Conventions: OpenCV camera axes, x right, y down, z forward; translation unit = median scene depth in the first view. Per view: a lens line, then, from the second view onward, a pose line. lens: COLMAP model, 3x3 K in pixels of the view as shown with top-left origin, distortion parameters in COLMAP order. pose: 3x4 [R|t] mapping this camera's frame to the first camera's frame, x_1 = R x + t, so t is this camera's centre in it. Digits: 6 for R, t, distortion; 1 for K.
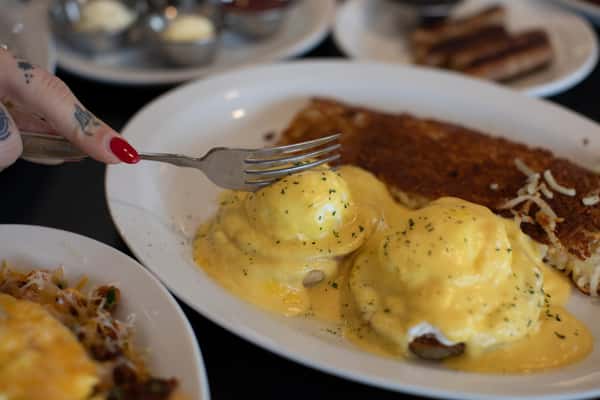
lens RADIAL K [[927.0, 0, 300.0], [0, 927.0, 200.0], [0, 0, 1]] dist [-0.195448, 0.105866]
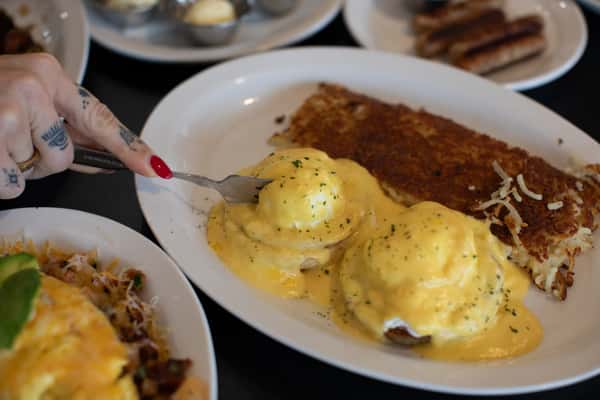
lens RADIAL K [[927.0, 0, 300.0], [0, 927.0, 200.0], [0, 0, 1]] dist [-0.195448, 0.105866]
pose [[0.998889, 0.040373, -0.024306, 0.027856], [-0.036441, 0.988788, 0.144809, -0.167926], [0.029880, -0.143762, 0.989161, -0.152830]]
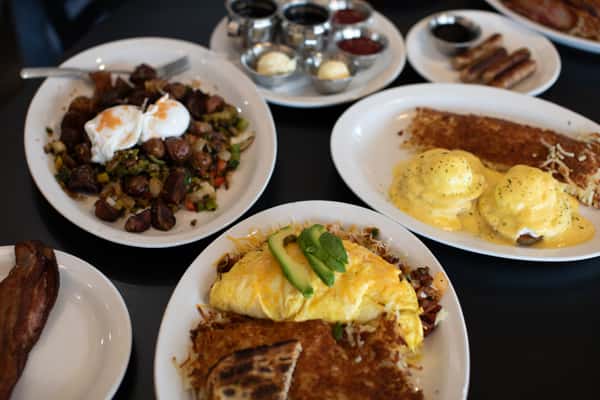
lens RADIAL K [[934.3, 0, 300.8], [0, 934.3, 185.0], [0, 0, 1]] dist [-0.223349, 0.489968]
pose [[0.982119, -0.102574, 0.157866, -0.639911], [0.087416, 0.991125, 0.100151, -0.206217], [-0.166738, -0.084560, 0.982369, -0.926694]]
